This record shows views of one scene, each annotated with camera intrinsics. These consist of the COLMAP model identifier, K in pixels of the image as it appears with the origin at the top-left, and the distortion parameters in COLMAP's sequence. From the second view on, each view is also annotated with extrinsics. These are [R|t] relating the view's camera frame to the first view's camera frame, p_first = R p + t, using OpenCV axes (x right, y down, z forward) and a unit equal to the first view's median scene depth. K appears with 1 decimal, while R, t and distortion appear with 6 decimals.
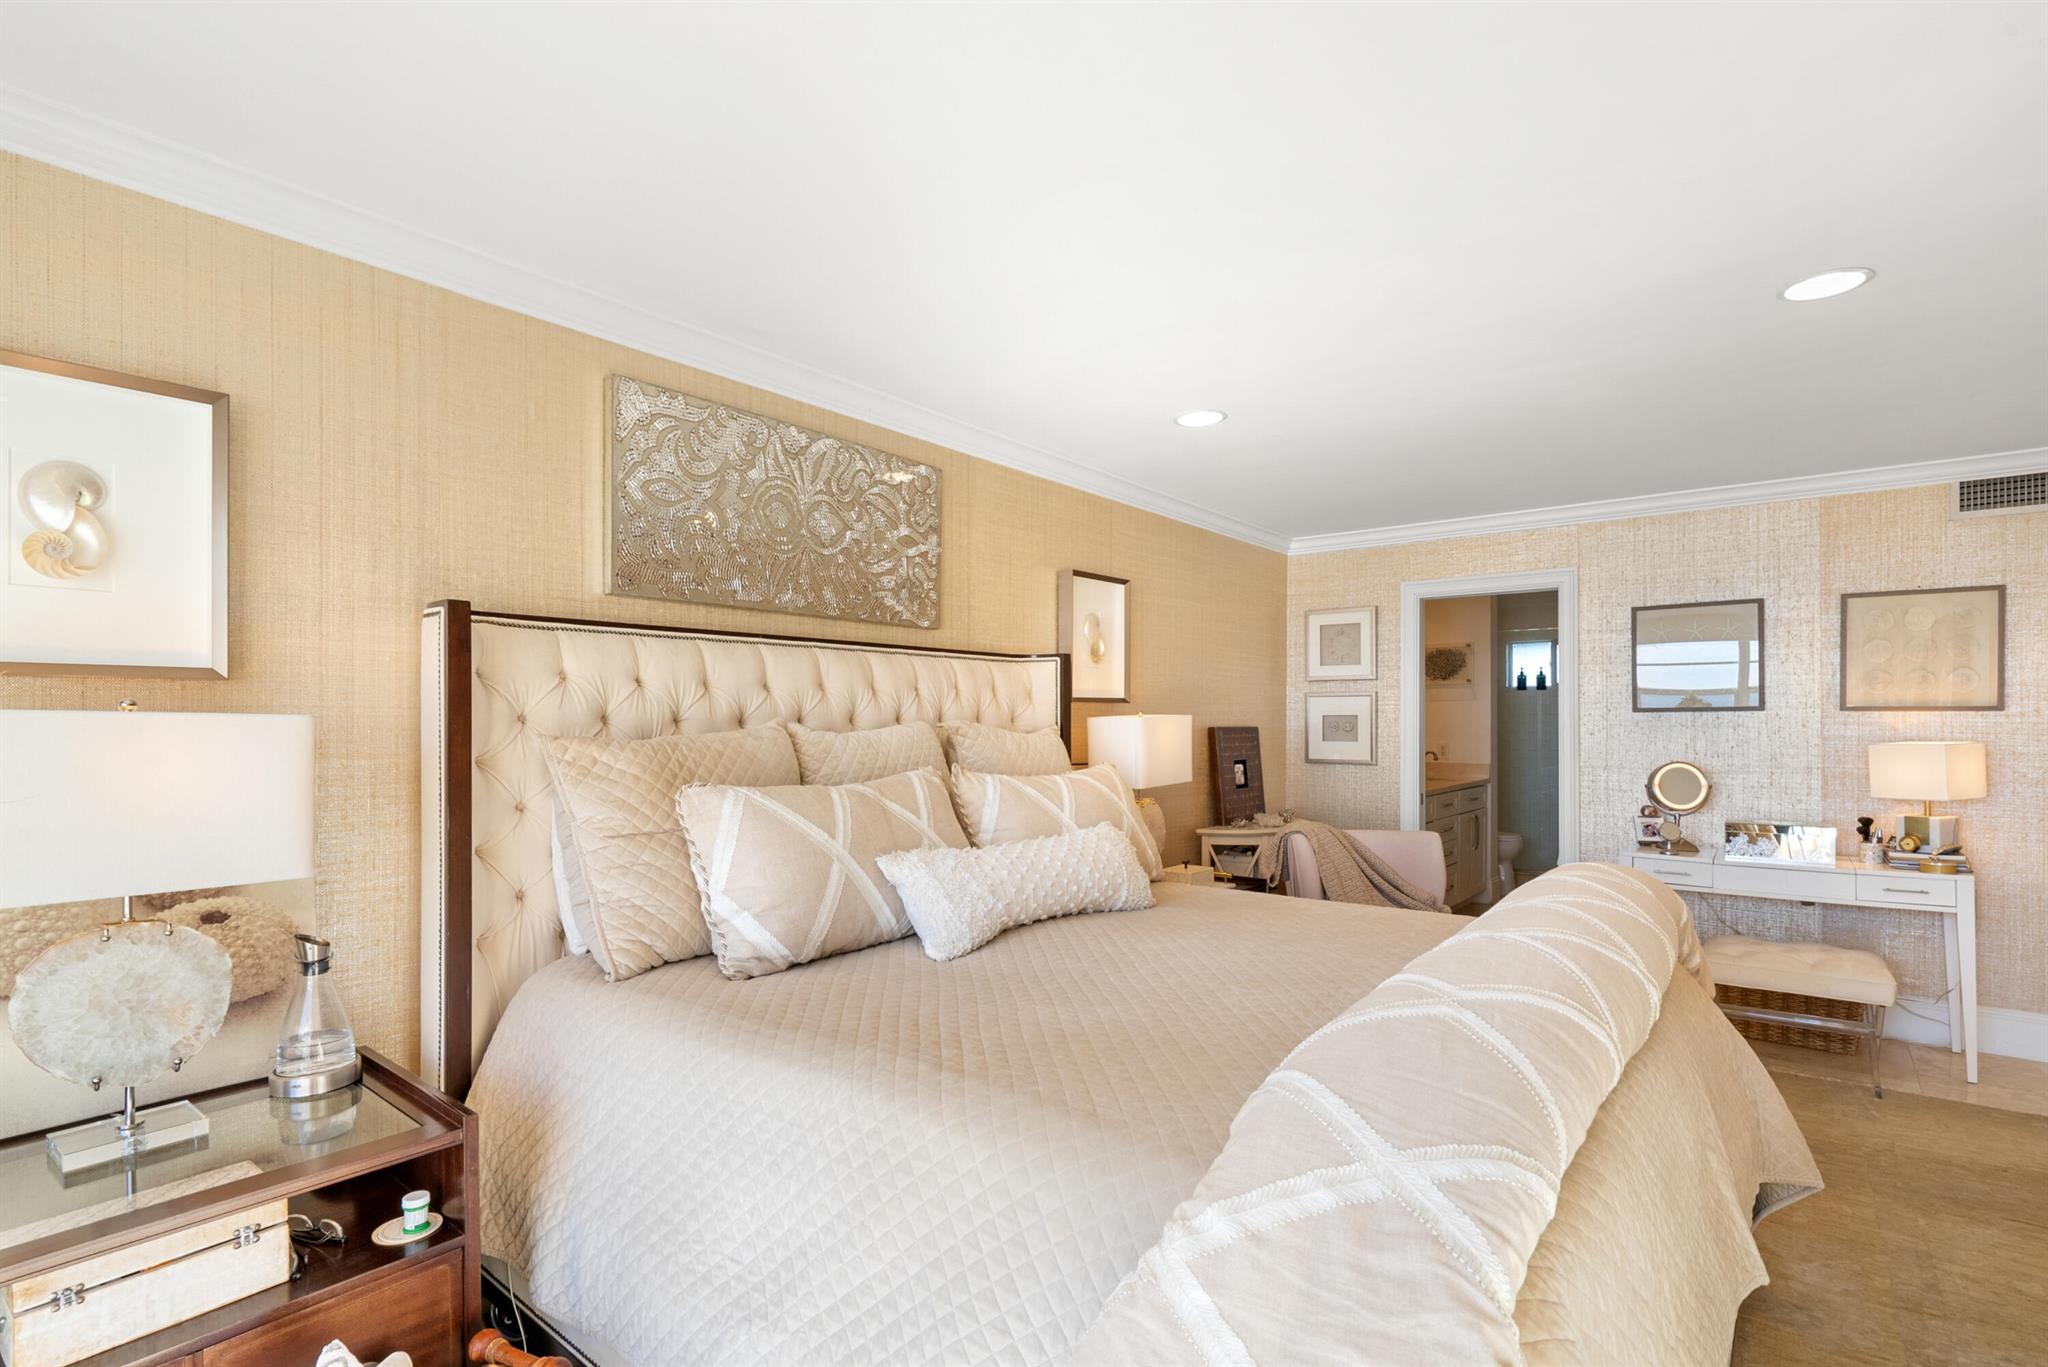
lens RADIAL K [[990.8, 0, 1022.6], [0, 990.8, 701.2], [0, 0, 1]] dist [-0.005137, -0.001181]
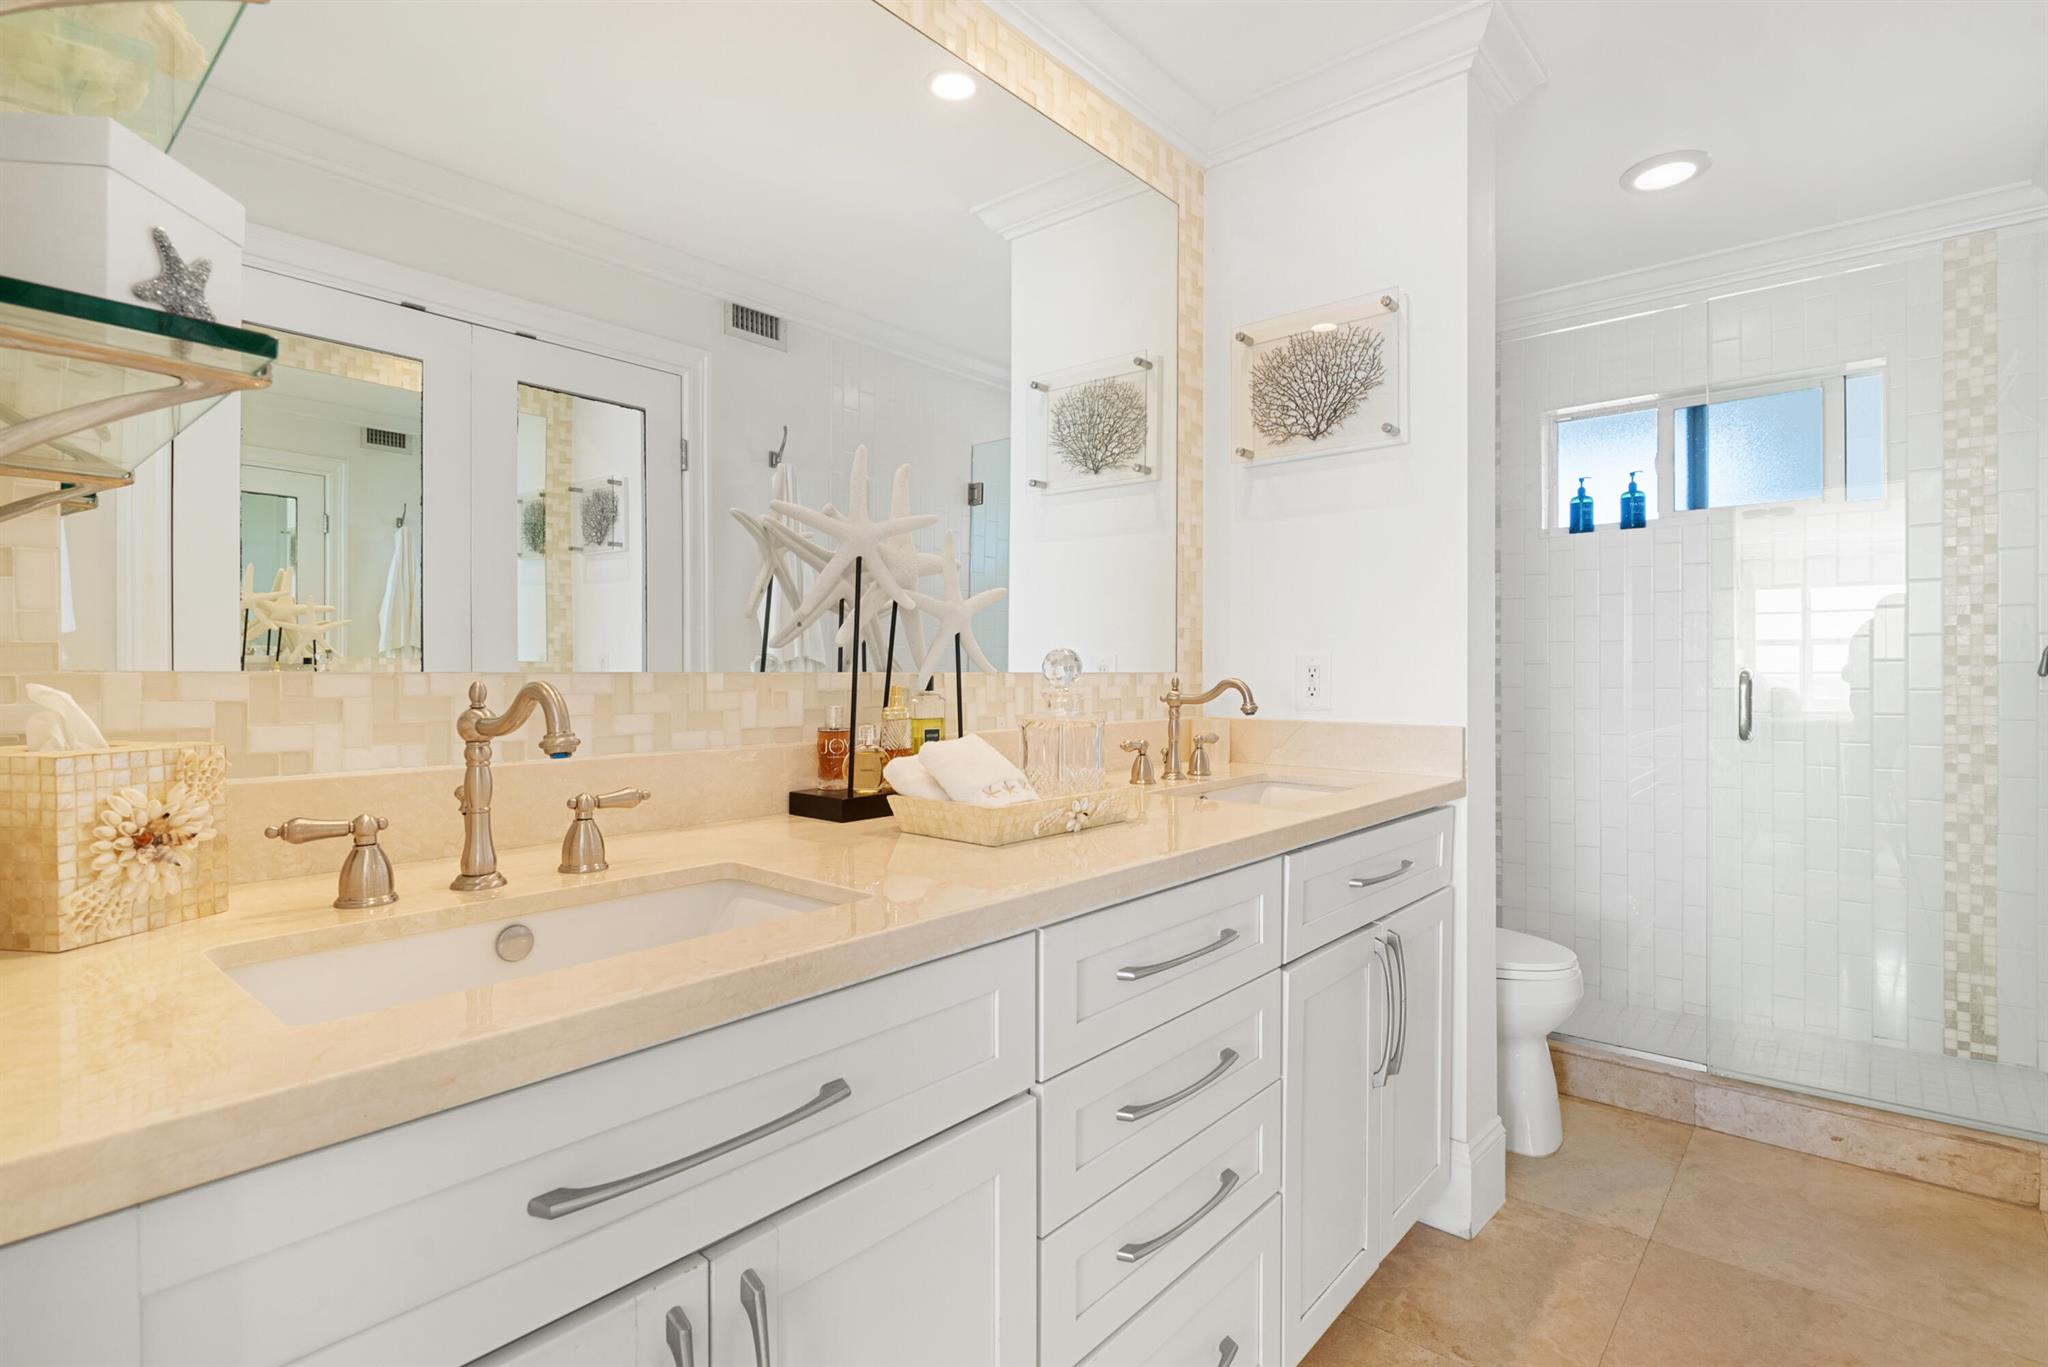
lens RADIAL K [[990.8, 0, 1024.2], [0, 990.8, 672.1], [0, 0, 1]] dist [-0.005137, -0.001181]
pose [[0.999101, -0.007381, -0.041757, 0.300944], [0.008403, 0.999668, 0.024363, 0.033785], [0.041563, -0.024692, 0.998831, 0.600260]]
